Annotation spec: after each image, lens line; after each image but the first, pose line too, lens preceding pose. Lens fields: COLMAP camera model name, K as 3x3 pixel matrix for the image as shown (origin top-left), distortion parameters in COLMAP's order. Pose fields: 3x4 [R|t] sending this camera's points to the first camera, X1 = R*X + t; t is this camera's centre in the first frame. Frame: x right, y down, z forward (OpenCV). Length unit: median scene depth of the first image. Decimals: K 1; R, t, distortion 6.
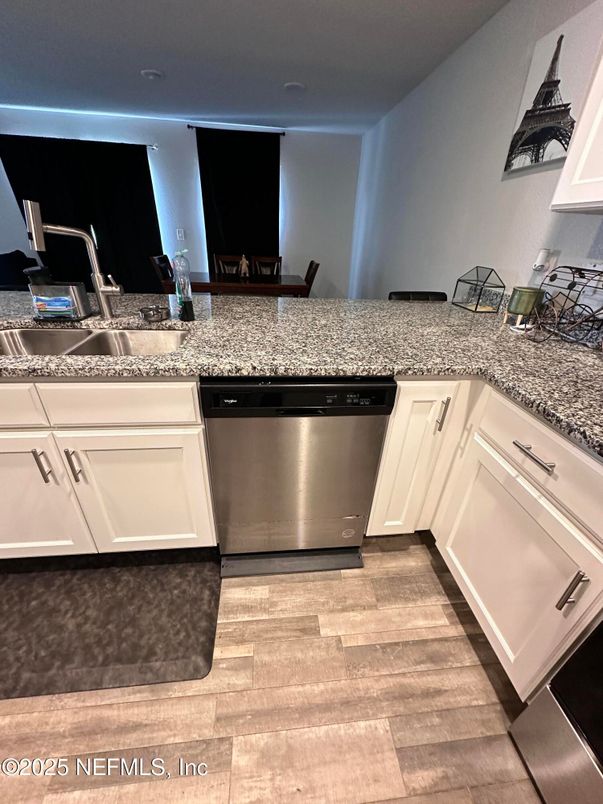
lens RADIAL K [[318.7, 0, 302.8], [0, 318.7, 401.2], [0, 0, 1]] dist [-0.003108, 0.000790]
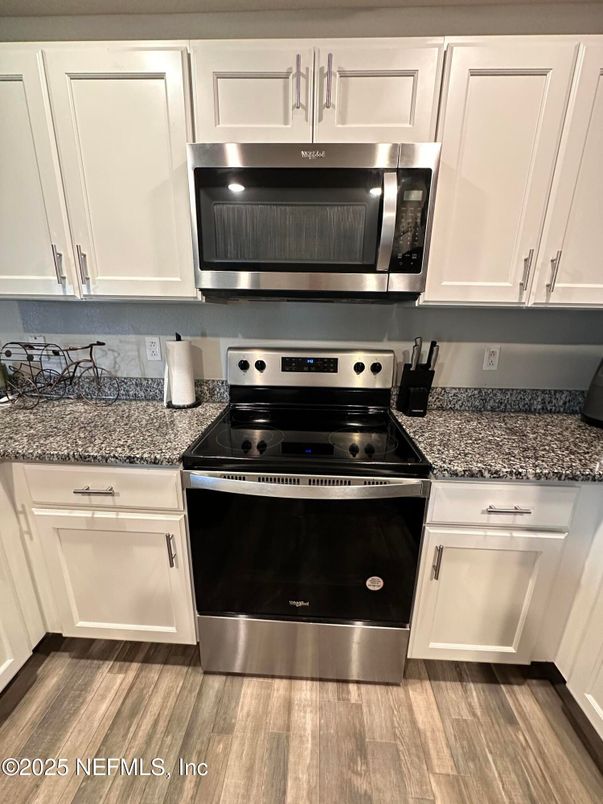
lens RADIAL K [[318.7, 0, 303.1], [0, 318.7, 403.7], [0, 0, 1]] dist [-0.003108, 0.000790]
pose [[0.146558, -0.311808, 0.938774, -0.181467], [0.449597, 0.866332, 0.217557, -0.024390], [-0.881126, 0.390185, 0.267156, -0.150685]]
